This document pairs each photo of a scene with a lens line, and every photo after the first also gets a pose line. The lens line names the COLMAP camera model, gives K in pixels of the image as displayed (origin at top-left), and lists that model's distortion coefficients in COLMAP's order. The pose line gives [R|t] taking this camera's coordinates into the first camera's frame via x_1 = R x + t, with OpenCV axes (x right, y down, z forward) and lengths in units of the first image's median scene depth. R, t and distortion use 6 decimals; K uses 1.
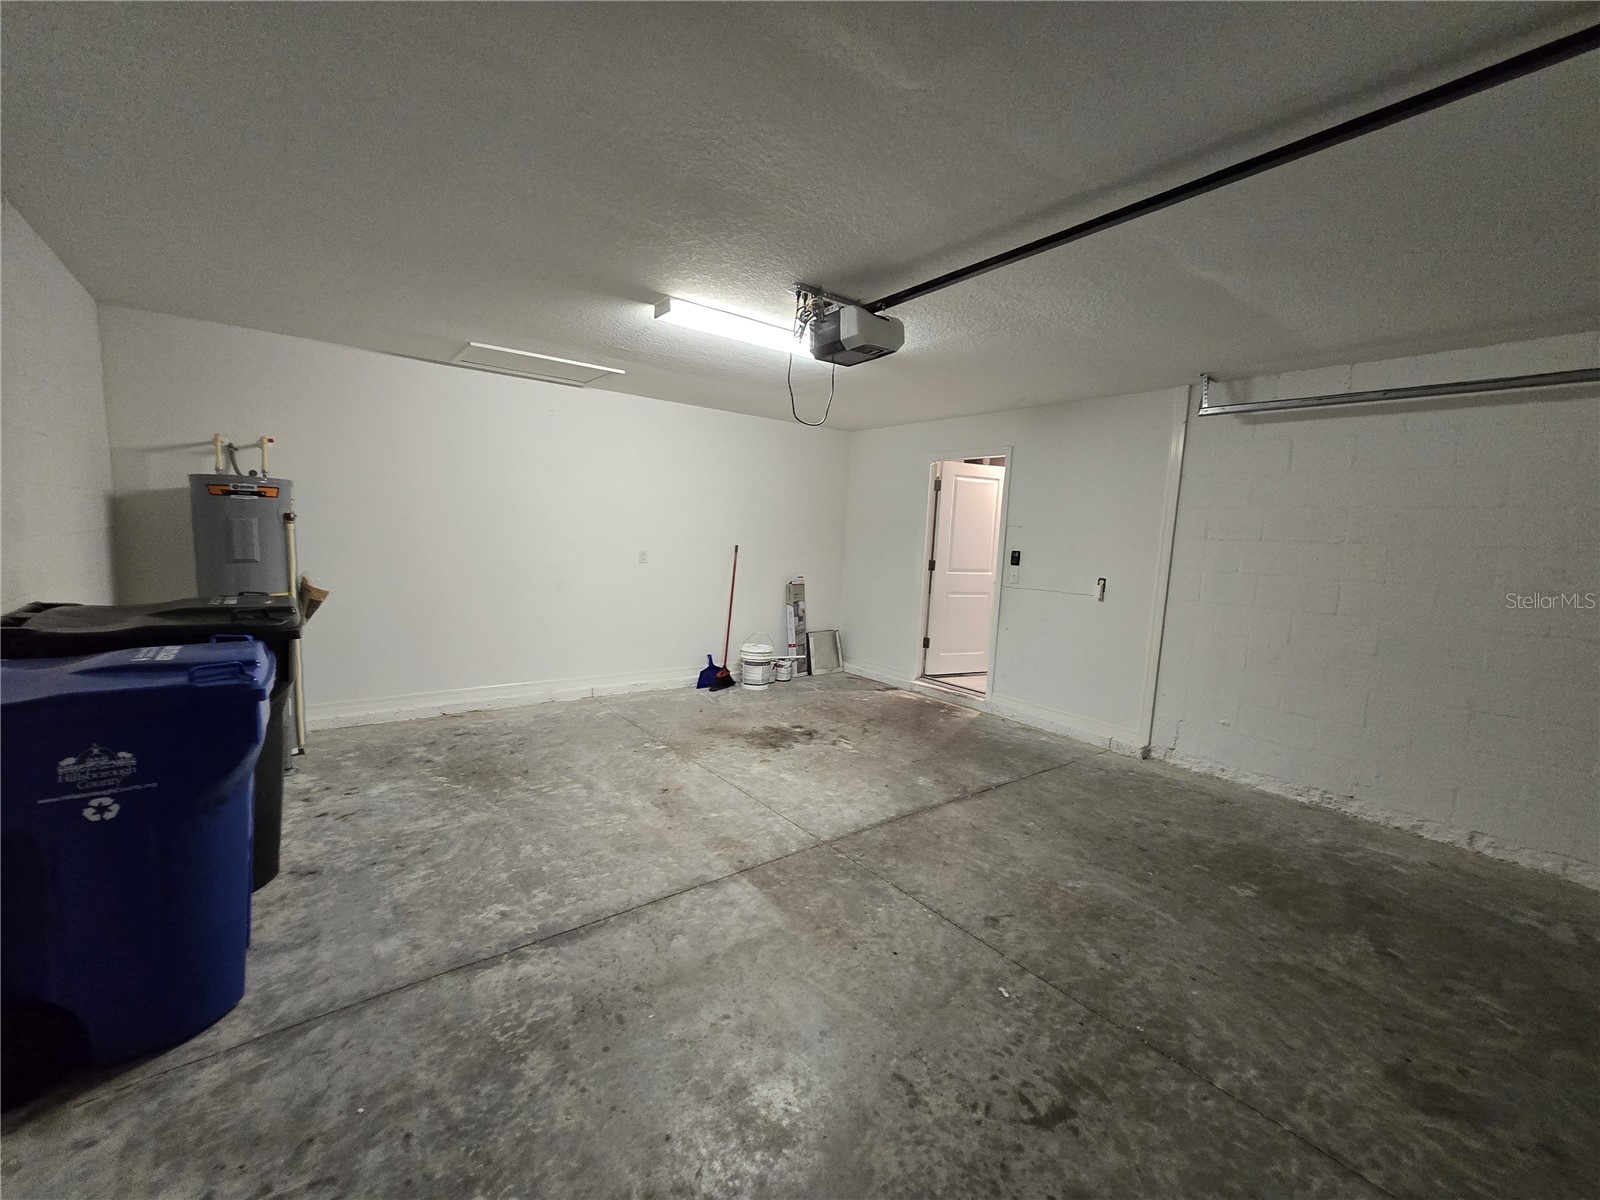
lens RADIAL K [[655.8, 0, 793.8], [0, 655.8, 609.3], [0, 0, 1]] dist [-0.003061, -0.000367]
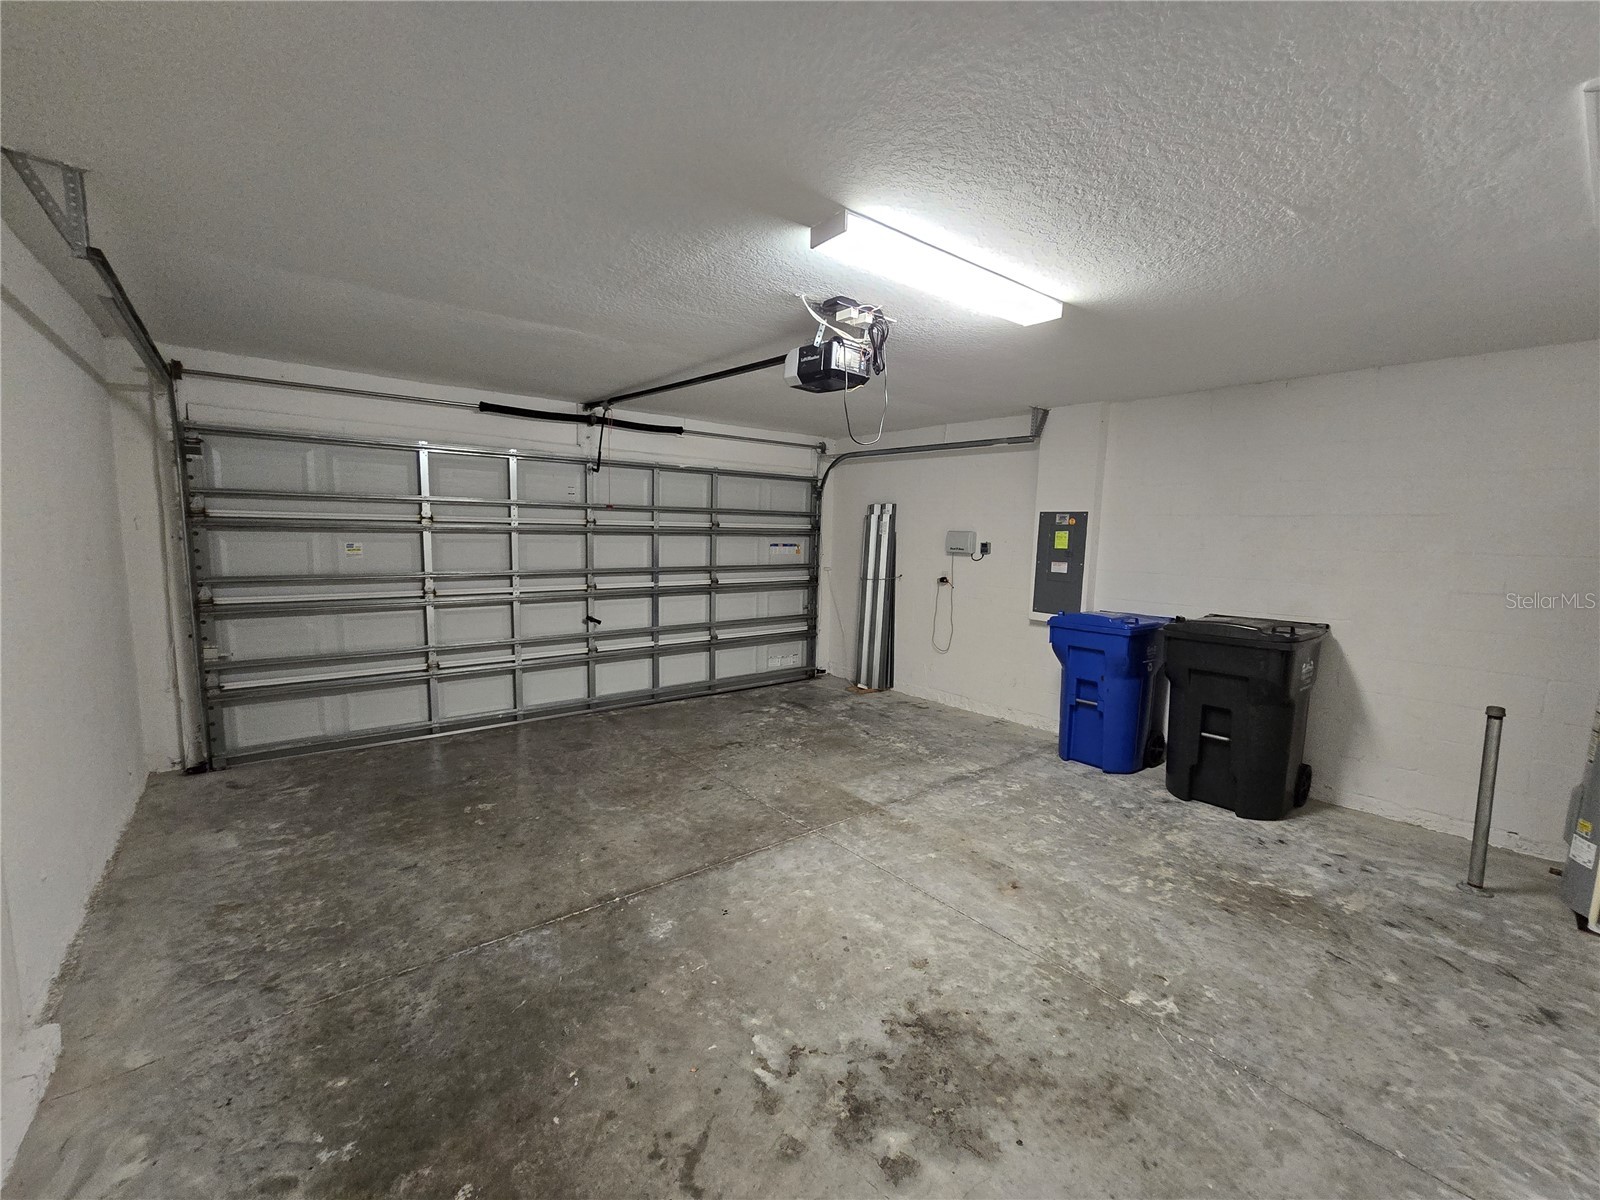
lens RADIAL K [[655.8, 0, 793.8], [0, 655.8, 609.3], [0, 0, 1]] dist [-0.003061, -0.000367]
pose [[-0.997586, -0.065270, -0.023718, 0.119135], [-0.069029, 0.969339, 0.235831, -0.231959], [0.007598, 0.236899, -0.971505, 1.776523]]
